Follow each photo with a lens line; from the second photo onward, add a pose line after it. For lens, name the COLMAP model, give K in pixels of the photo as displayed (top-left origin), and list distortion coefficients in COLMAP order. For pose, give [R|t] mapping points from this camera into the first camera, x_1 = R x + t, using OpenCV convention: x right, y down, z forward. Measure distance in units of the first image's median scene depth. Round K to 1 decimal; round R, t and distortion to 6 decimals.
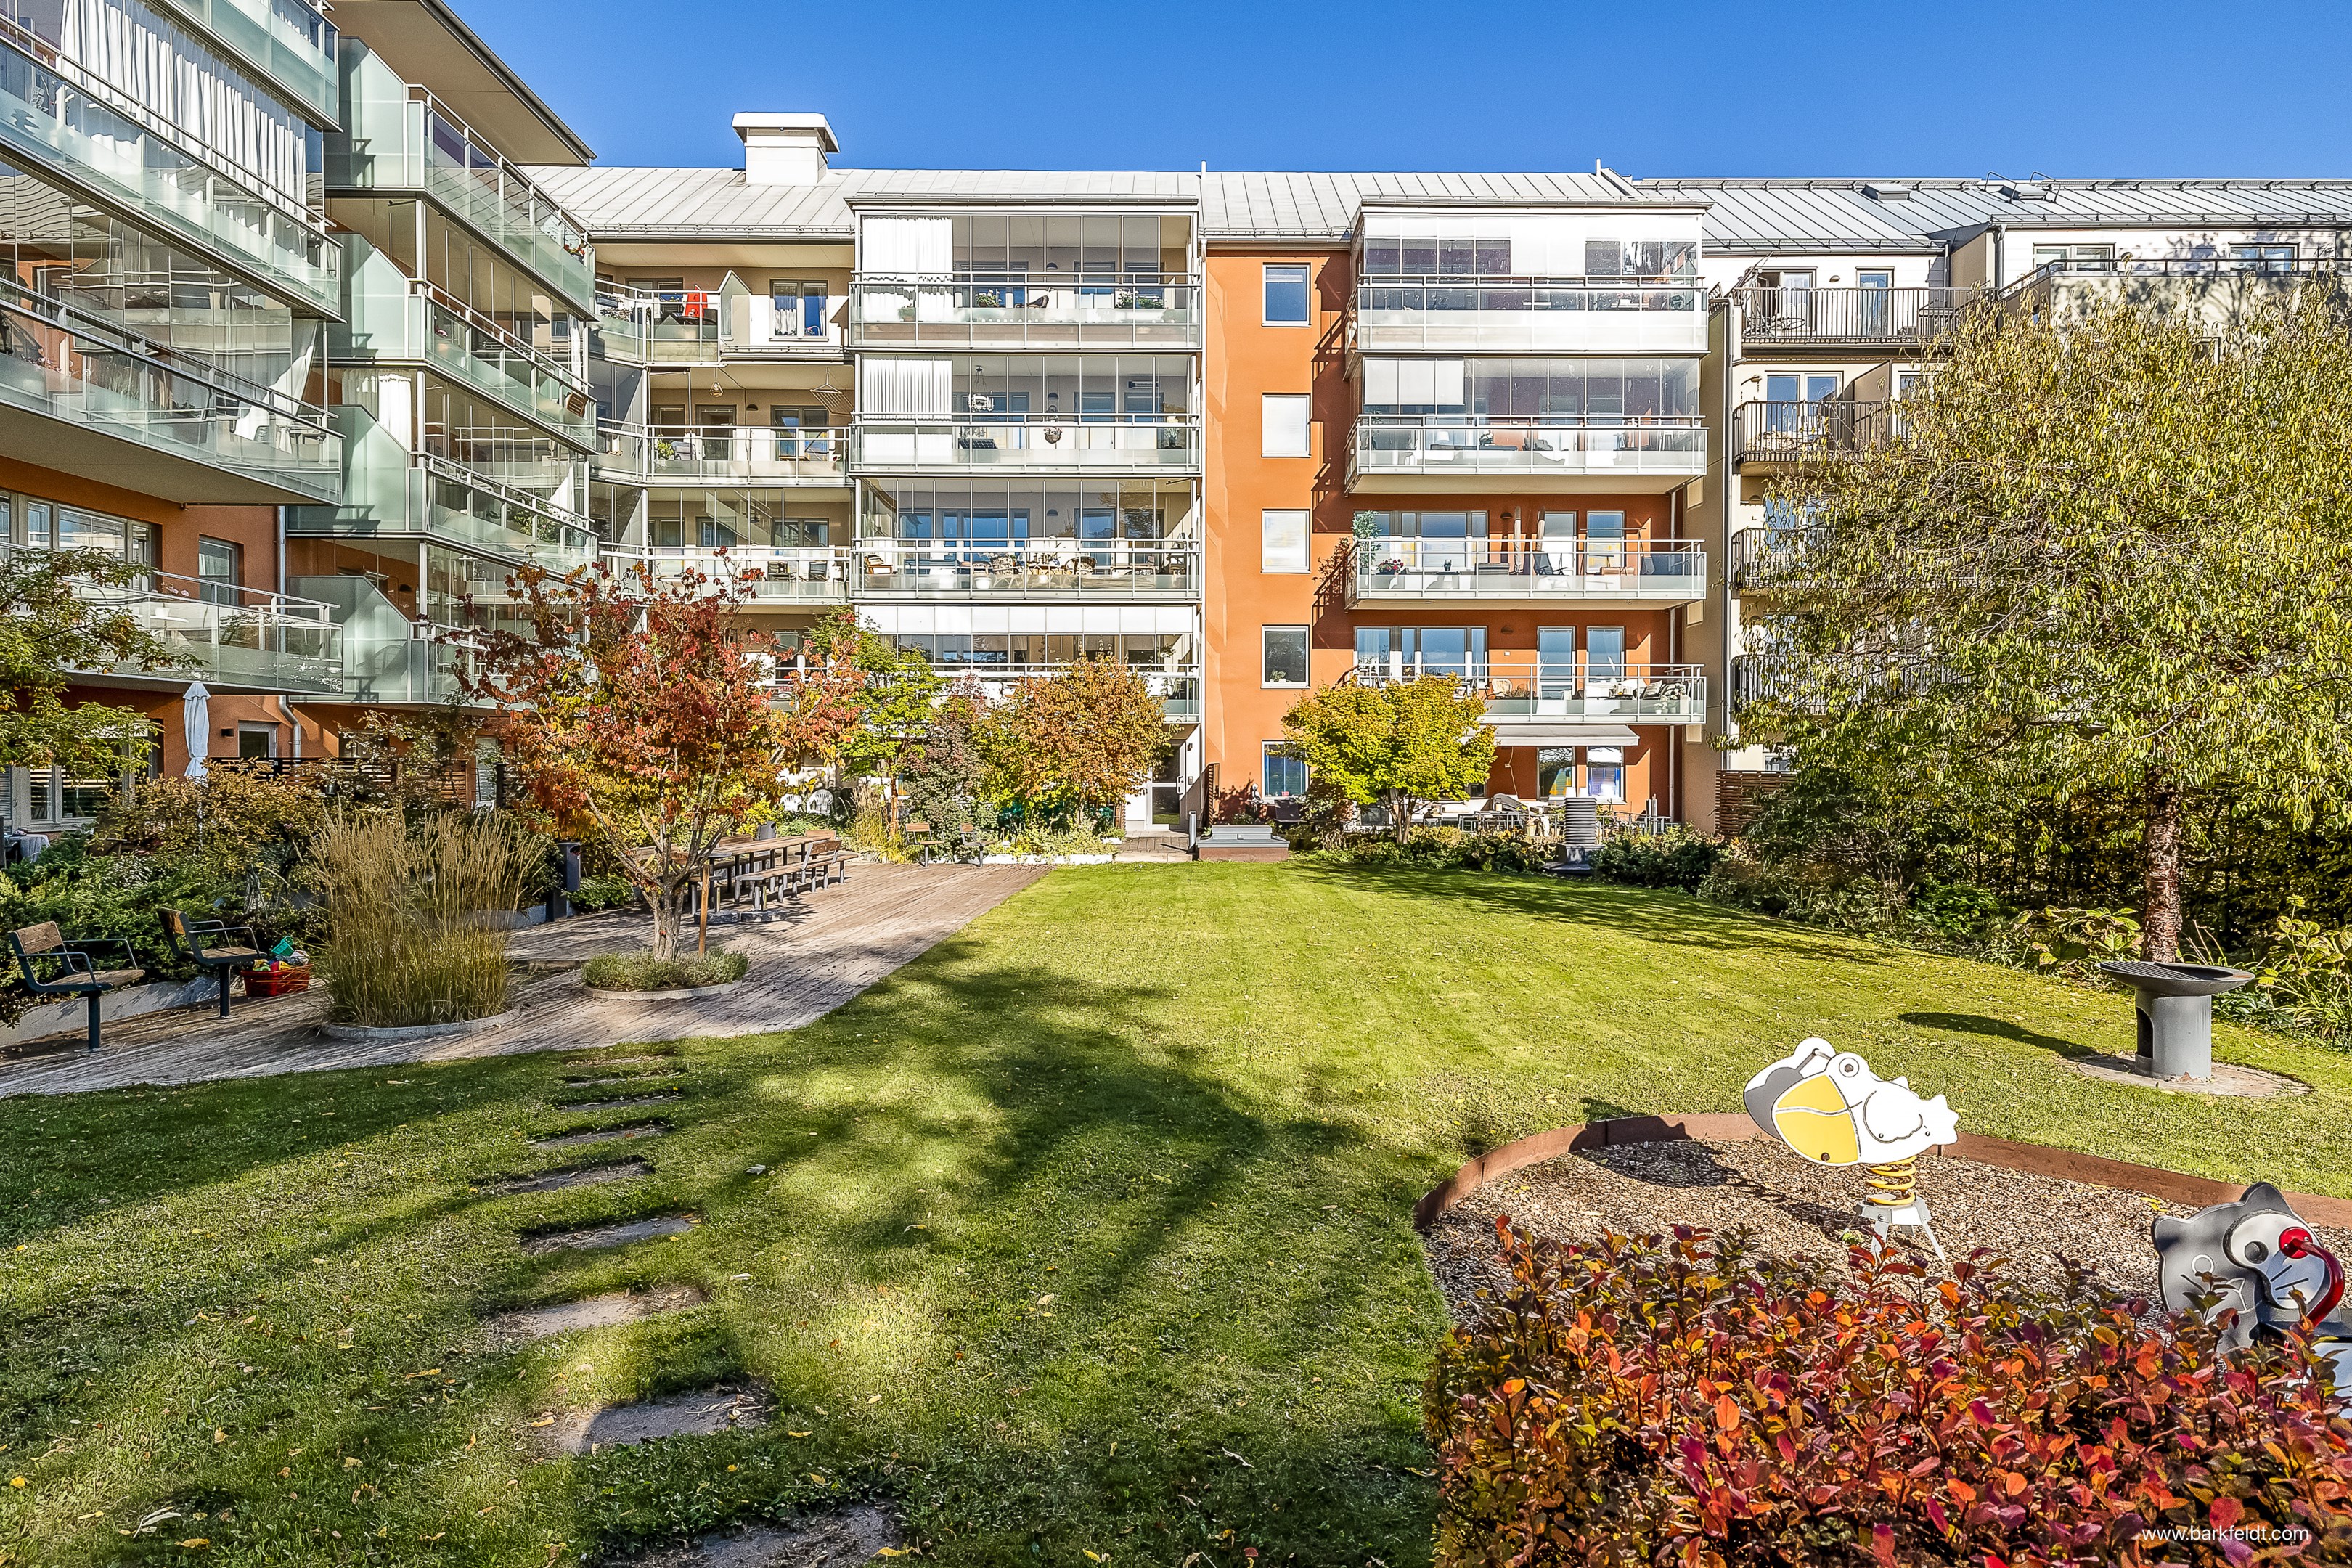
lens RADIAL K [[1366.9, 0, 1180.8], [0, 1366.9, 781.5], [0, 0, 1]] dist [0.014854, -0.001206]
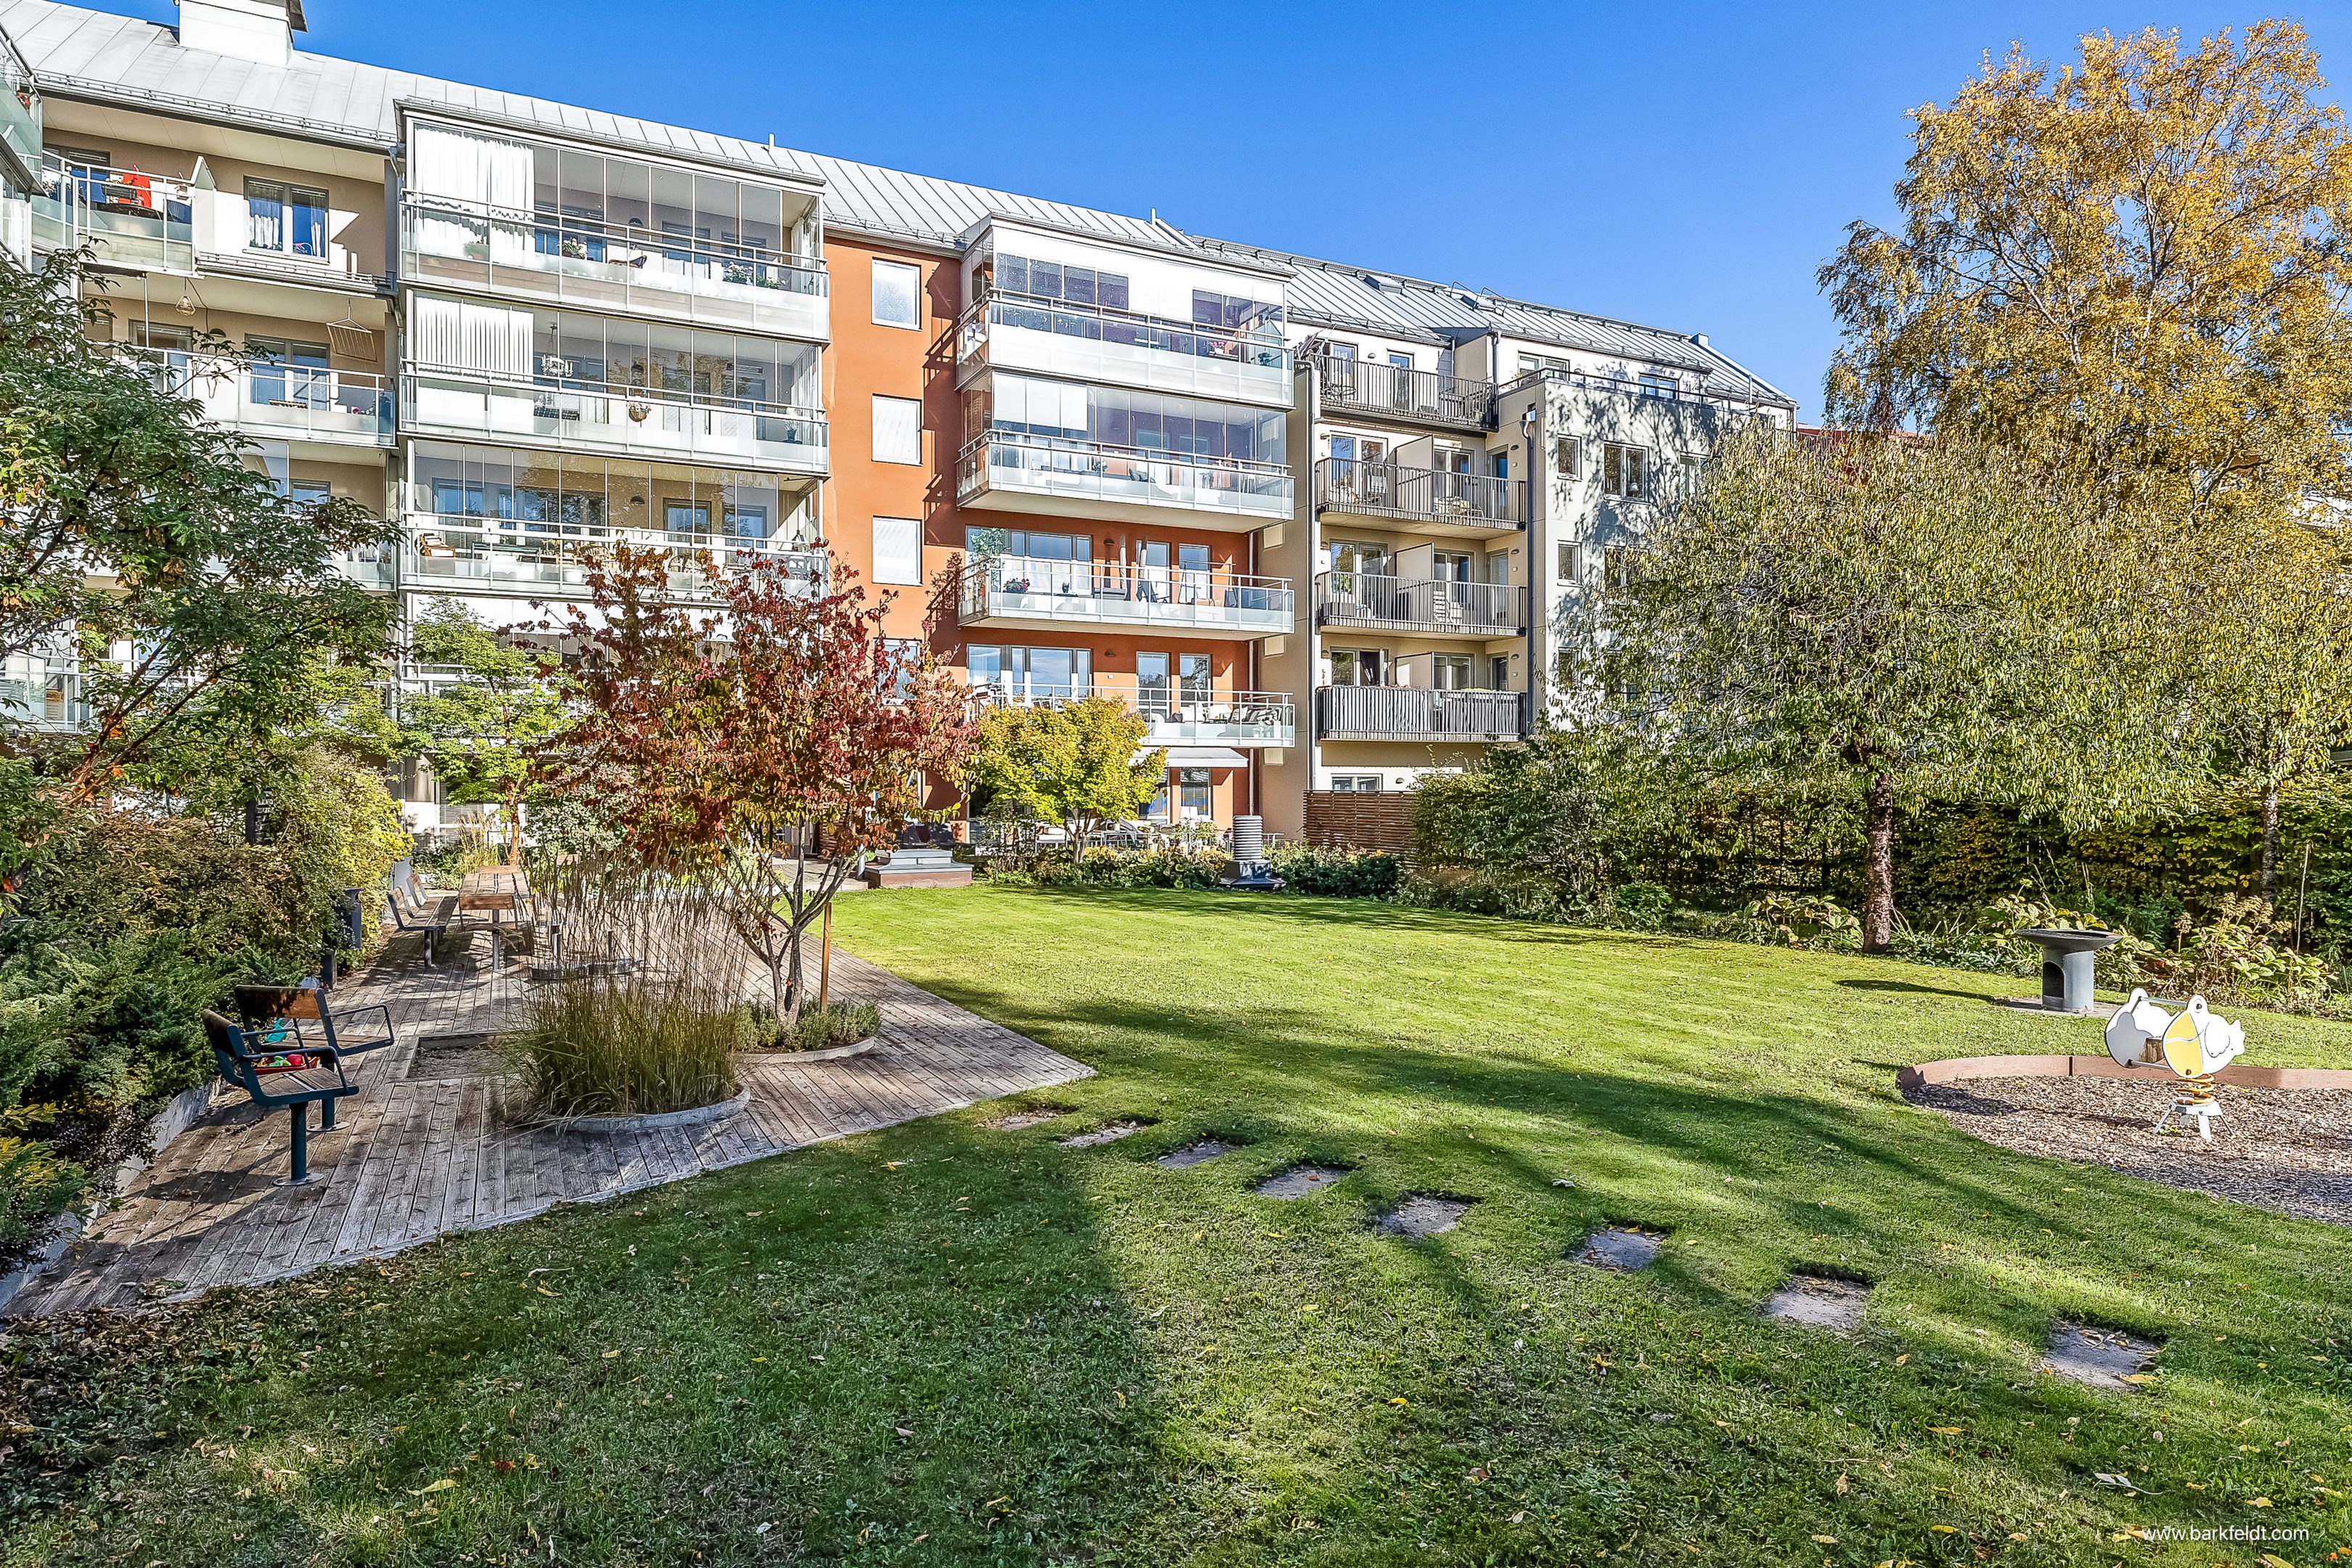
lens RADIAL K [[1412.2, 0, 1175.6], [0, 1412.2, 785.1], [0, 0, 1]] dist [-0.000481, -0.000336]
pose [[0.896650, -0.000974, 0.442739, -0.193493], [0.006311, 0.999924, -0.010581, -0.000934], [-0.442696, 0.012281, 0.896588, 0.034058]]
